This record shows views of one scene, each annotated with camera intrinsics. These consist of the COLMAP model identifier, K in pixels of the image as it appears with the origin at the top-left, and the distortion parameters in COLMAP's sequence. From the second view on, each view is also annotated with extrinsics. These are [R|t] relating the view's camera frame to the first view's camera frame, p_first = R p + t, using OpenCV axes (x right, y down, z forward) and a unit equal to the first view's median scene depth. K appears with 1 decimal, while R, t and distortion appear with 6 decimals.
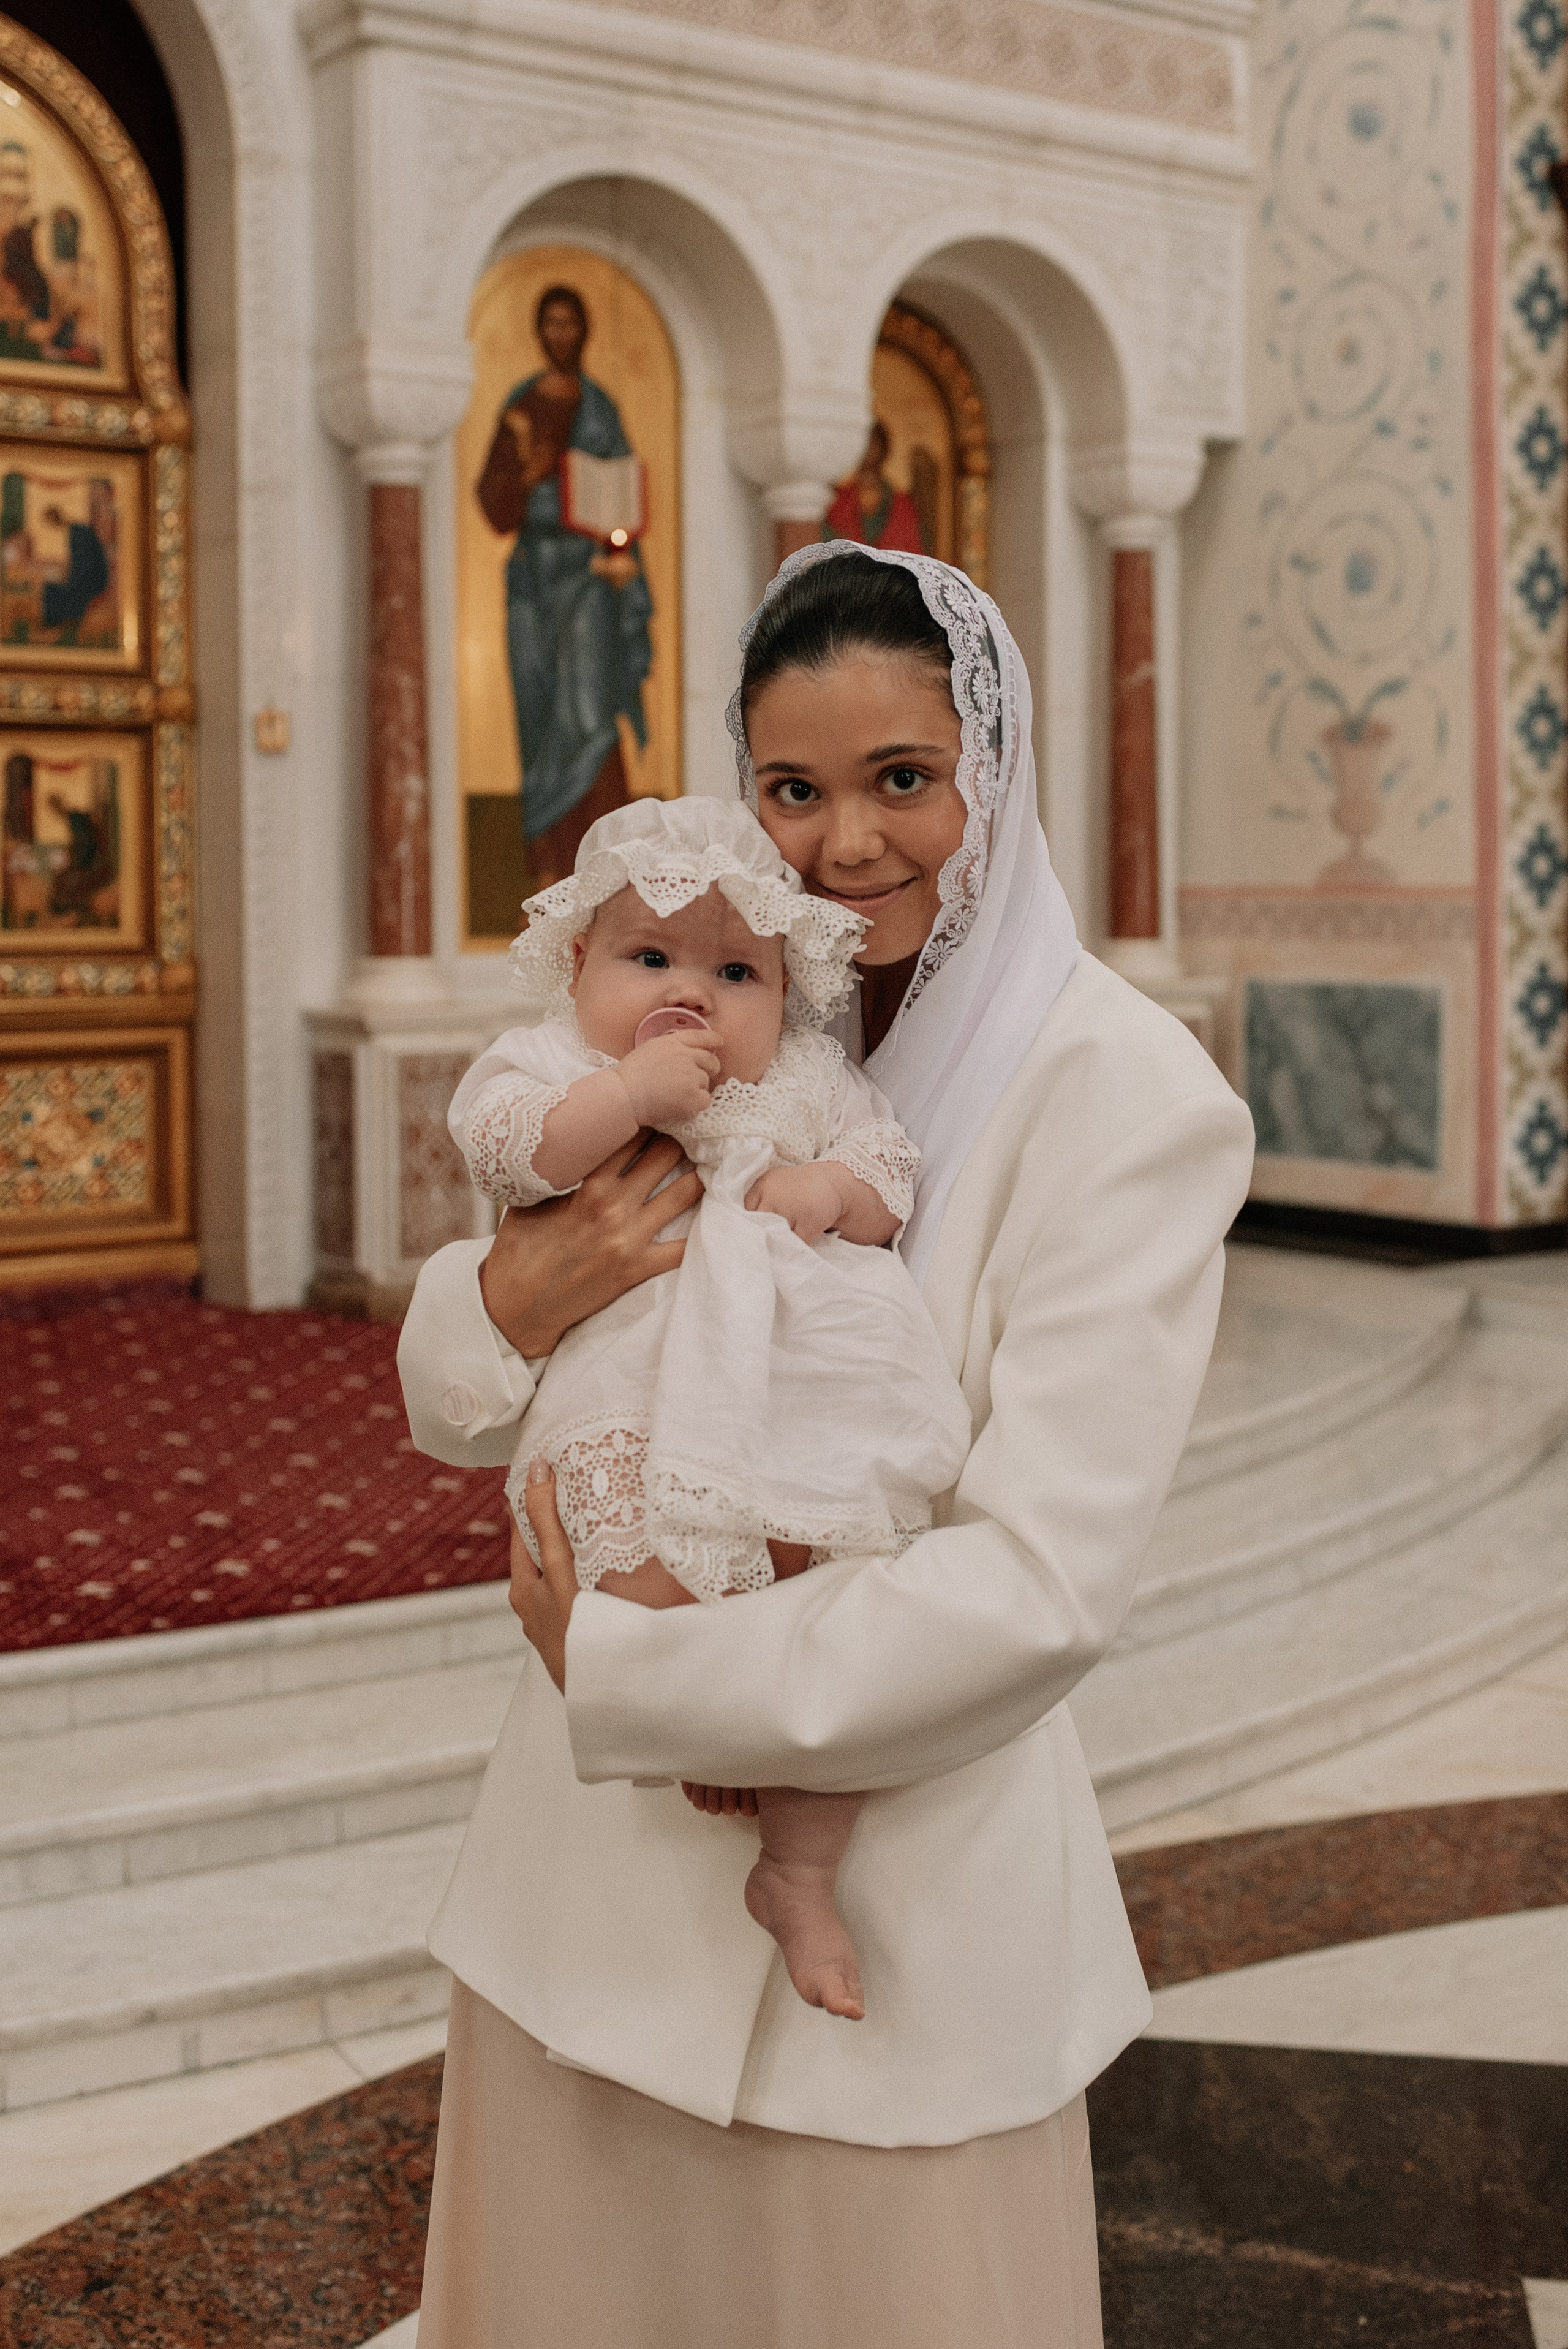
lens RADIAL K [[2787.8, 0, 777.8], [0, 2787.8, 932.5], [0, 0, 1]] dist [0.006066, 0.001515]
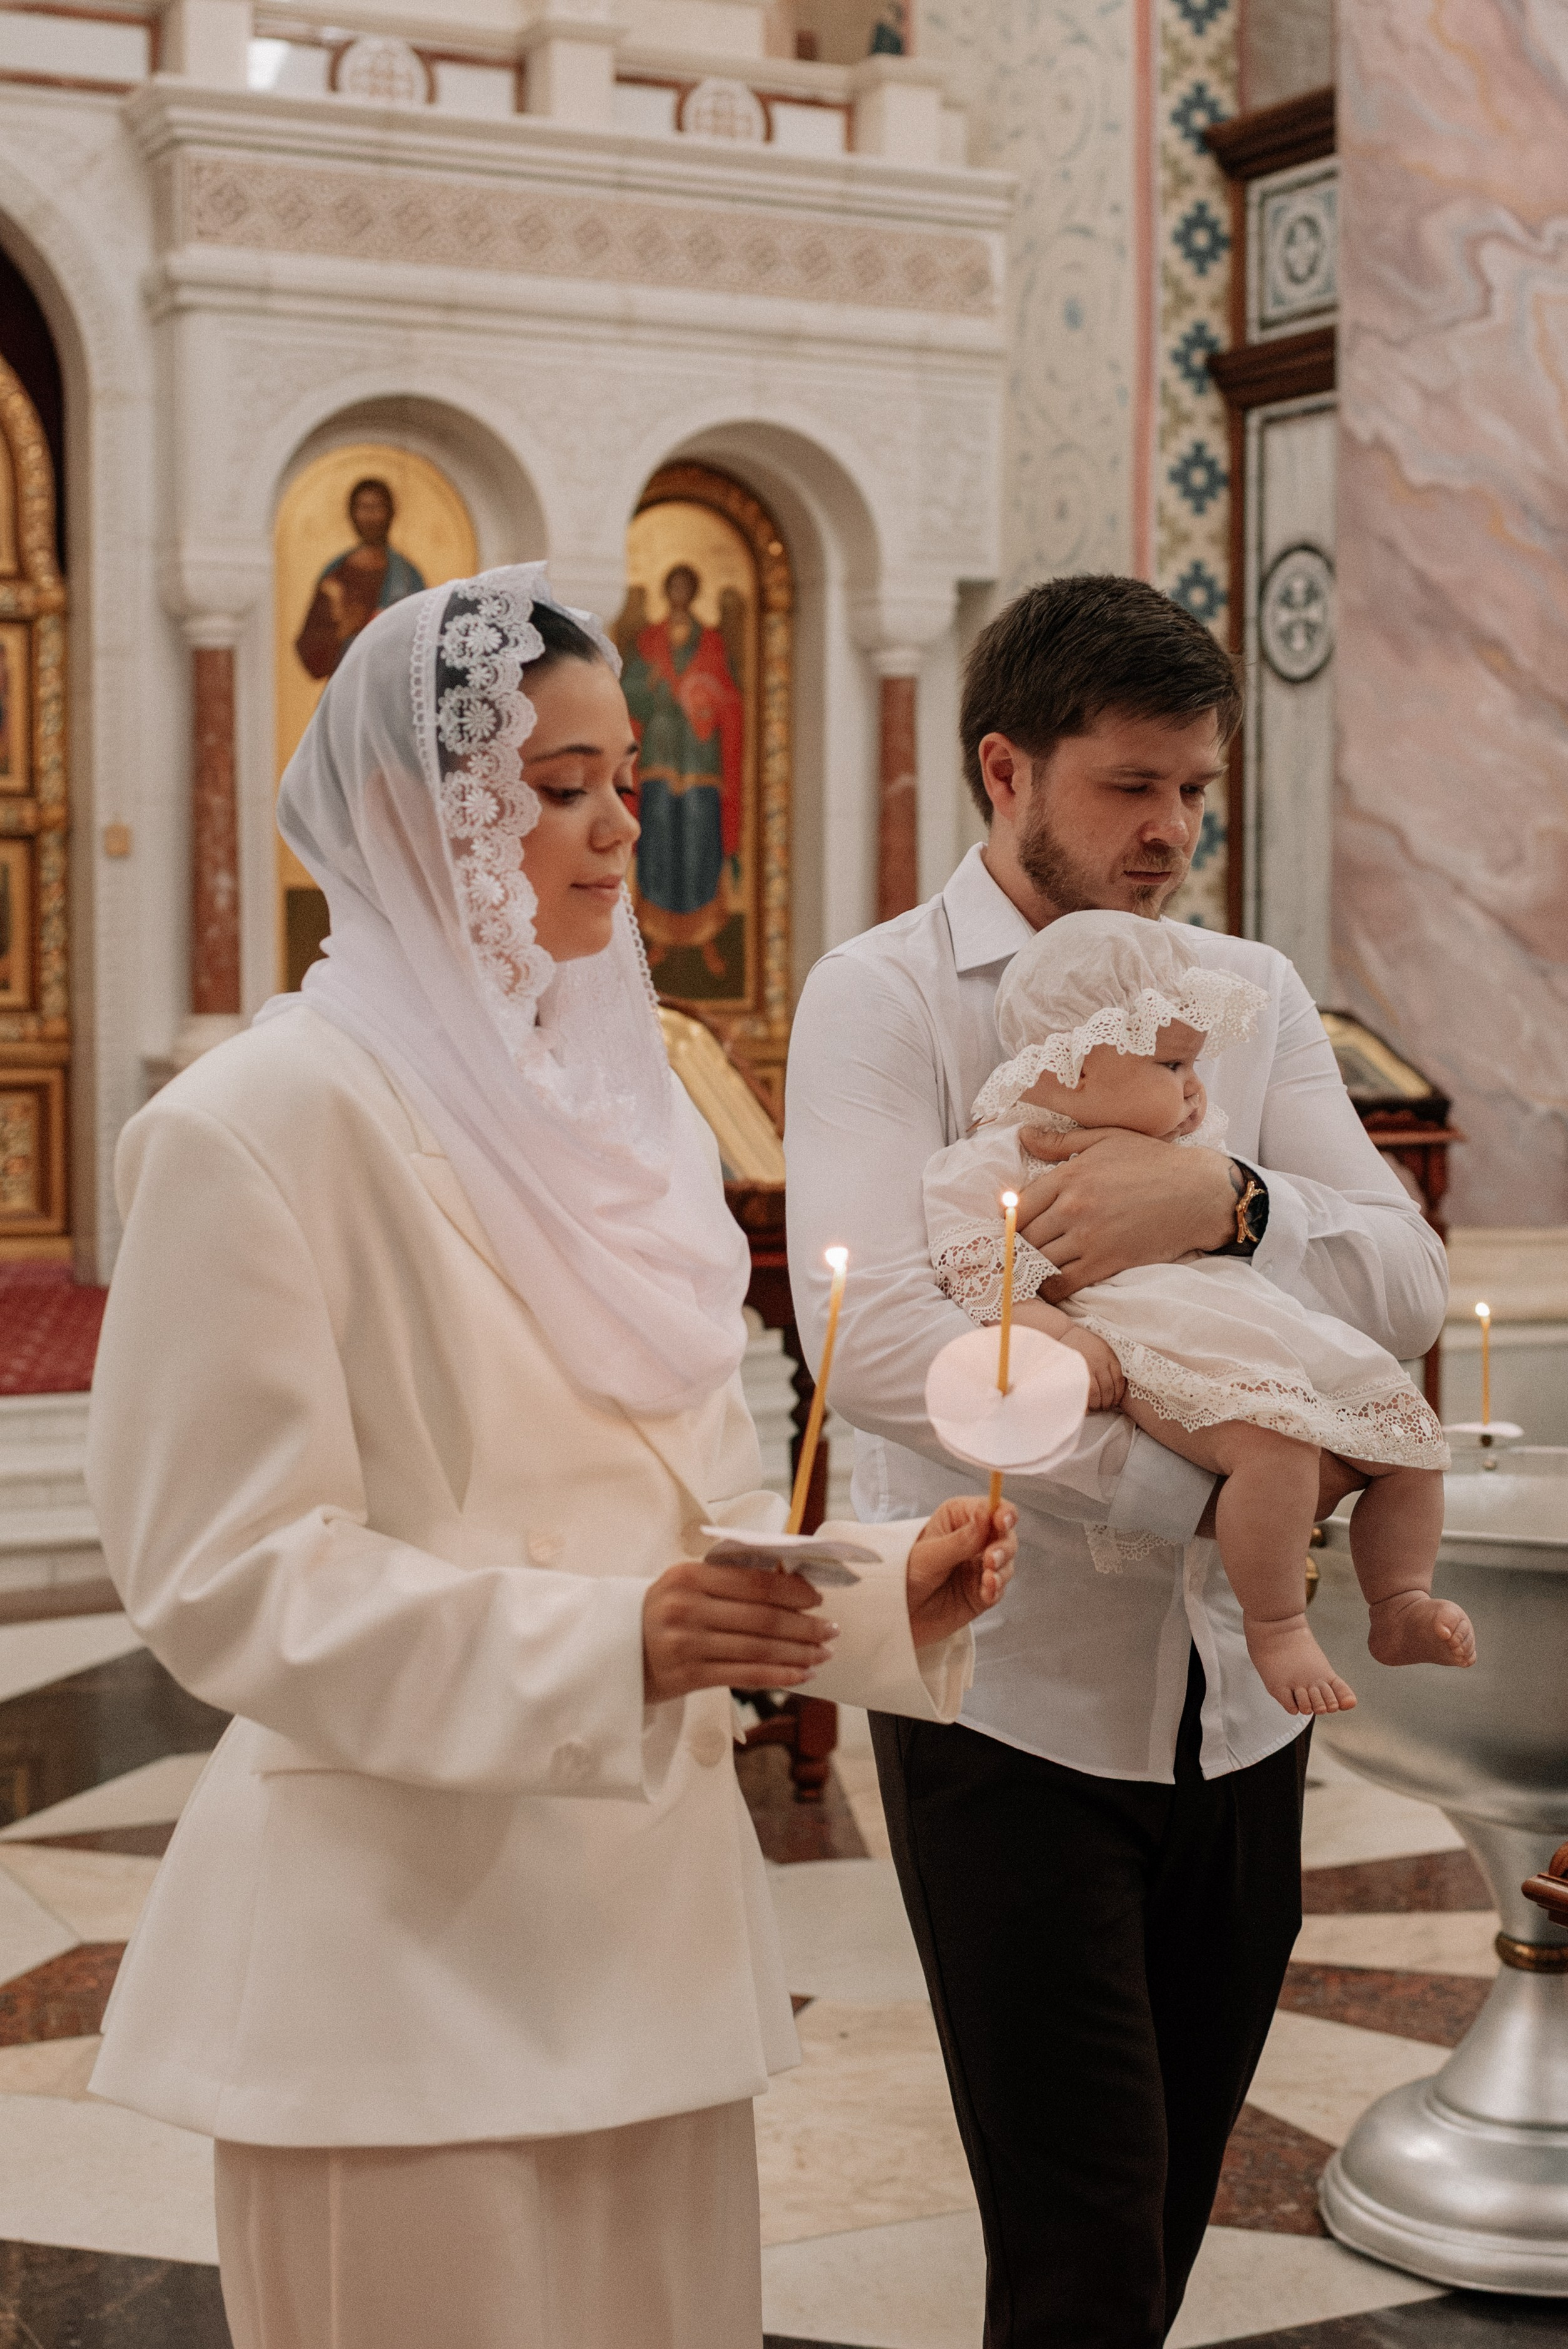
lens RADIAL K [[3615.1, 0, 818.8], [0, 3615.1, 1113.5], [0, 0, 1]] dist [0.001938, 0.001202]
pose [[0.988923, 0.014356, -0.147734, 0.362730], [-0.010530, 0.999590, 0.026643, 0.006139], [0.148056, -0.024793, 0.988668, -0.569839]]
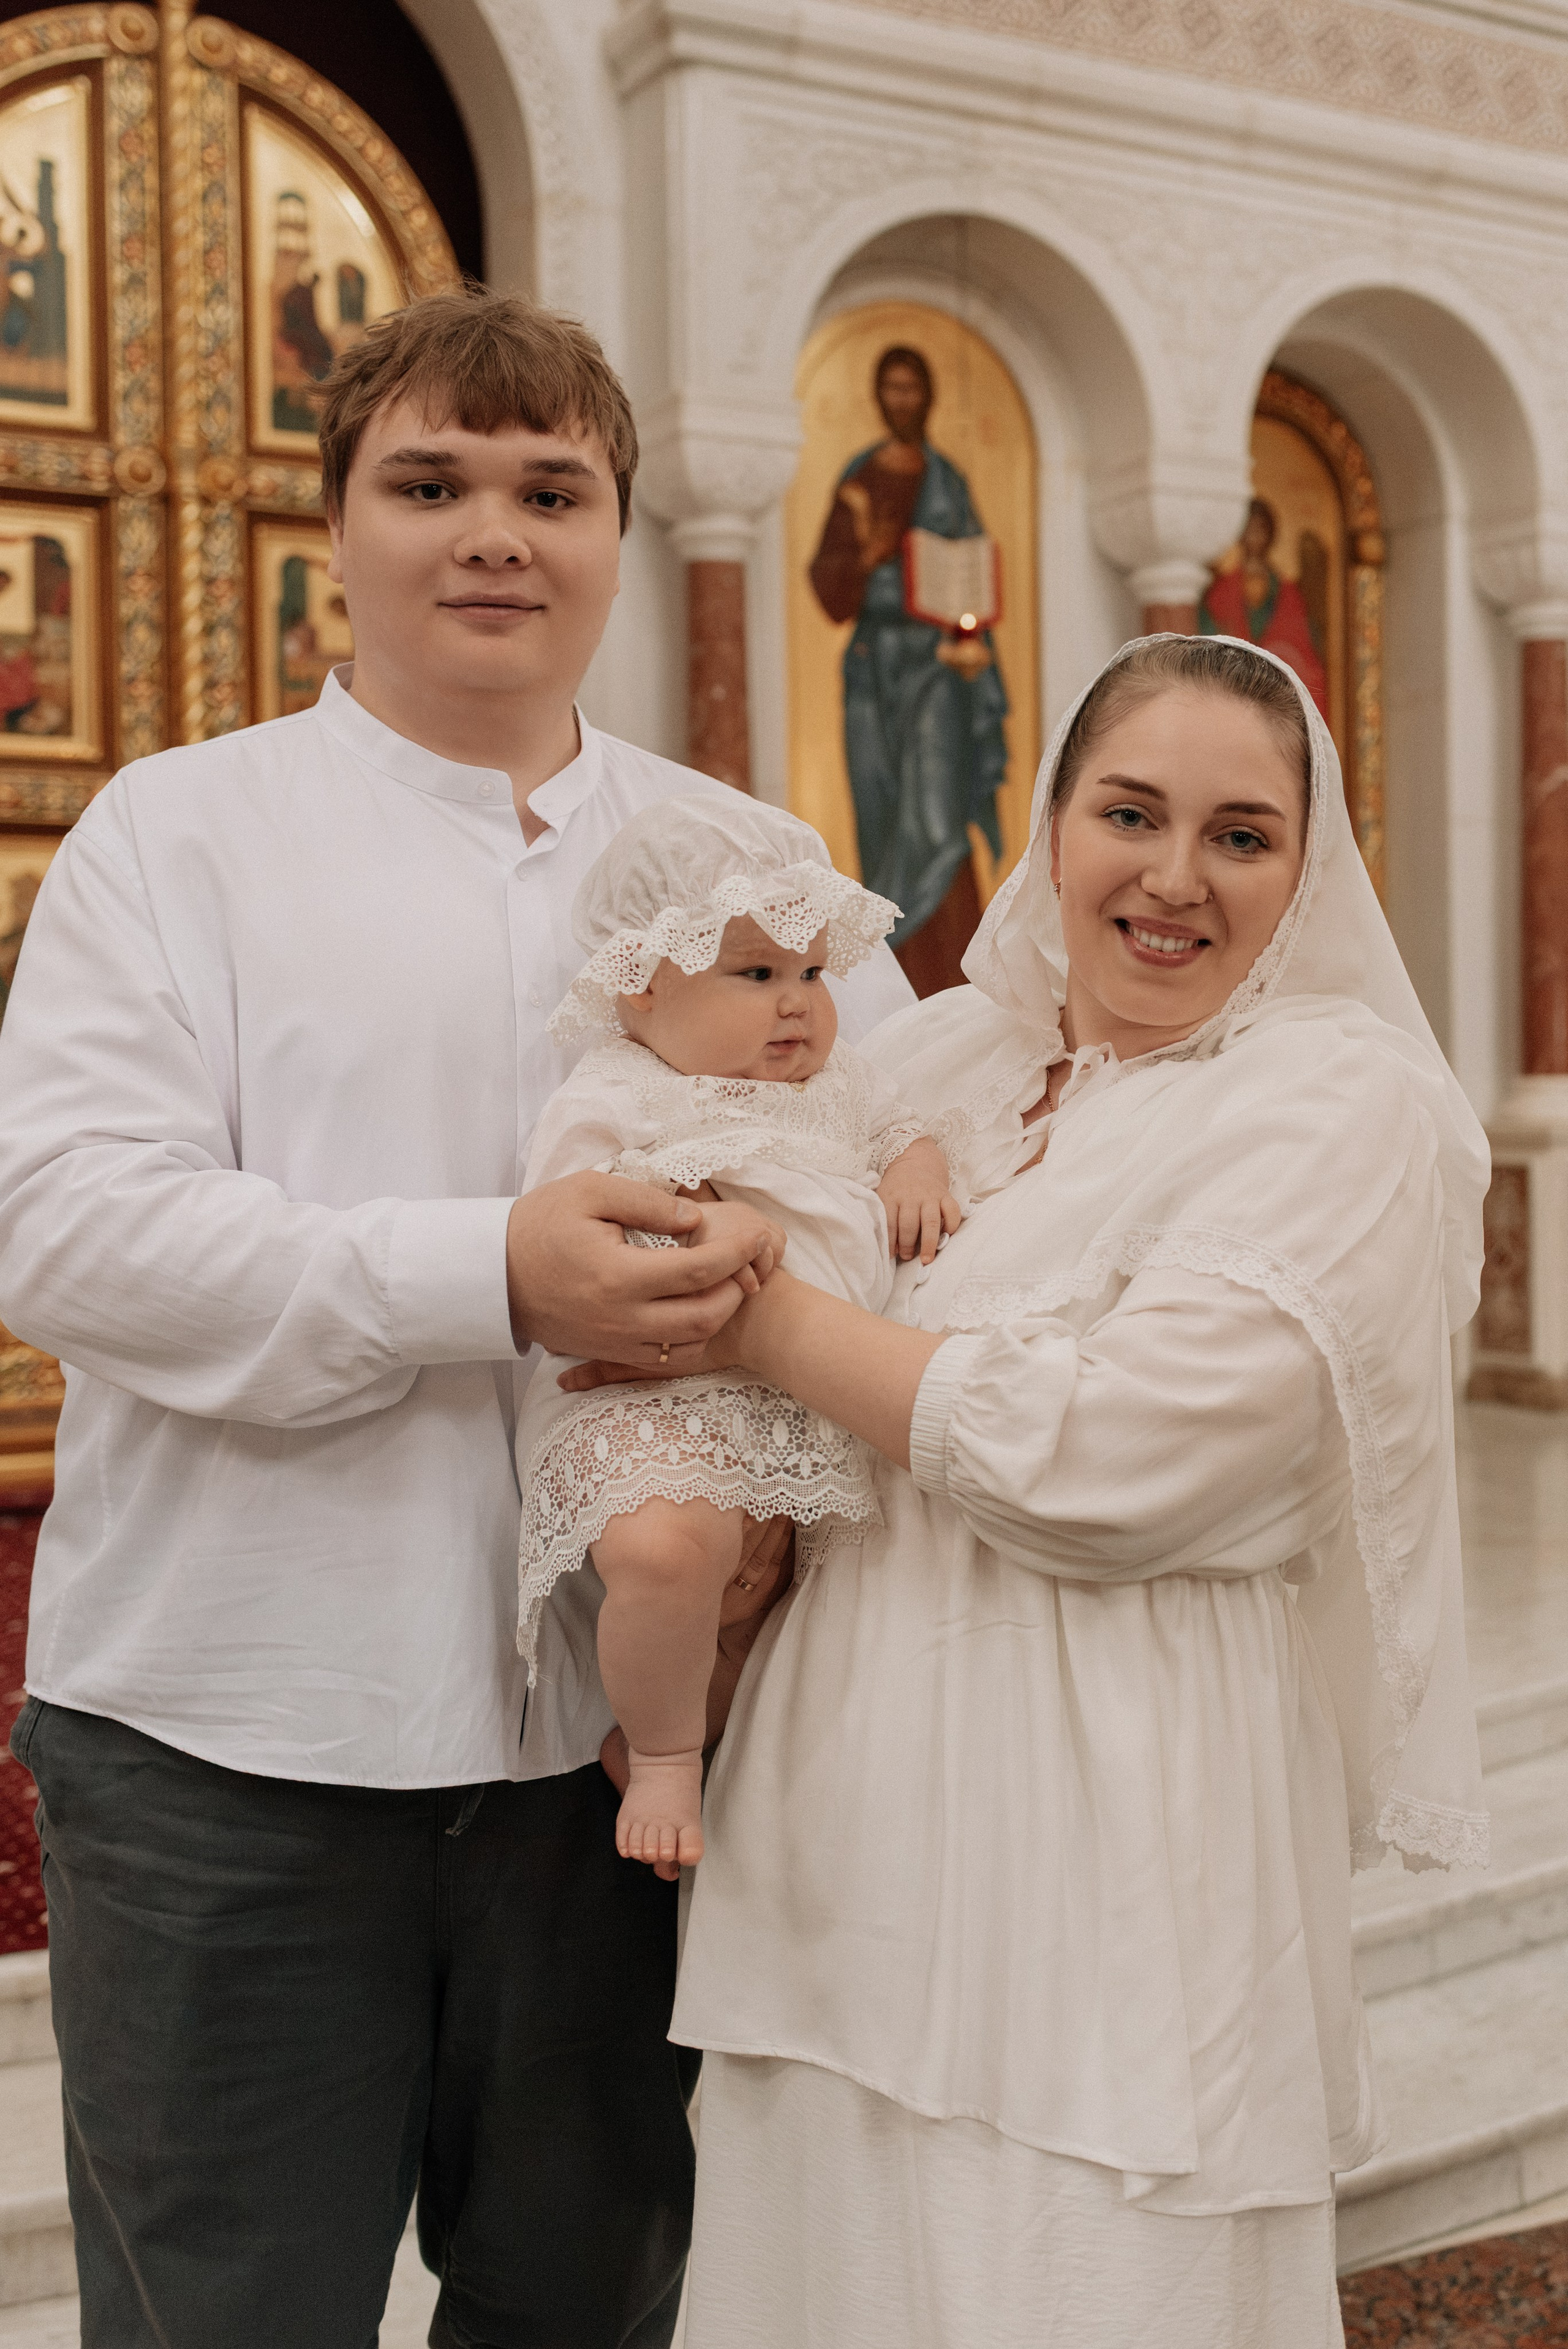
lens RADIAL K [[2733.6, 0, 952.9], [0, 2733.6, 1094.3], [0, 0, 1]] dist [-0.002388, 0.015196]
pose [[0.997300, -0.008472, -0.072941, 0.000585], [0.007871, 0.999933, -0.008525, 0.016412], [0.073008, 0.007928, 0.997300, 0.127267]]
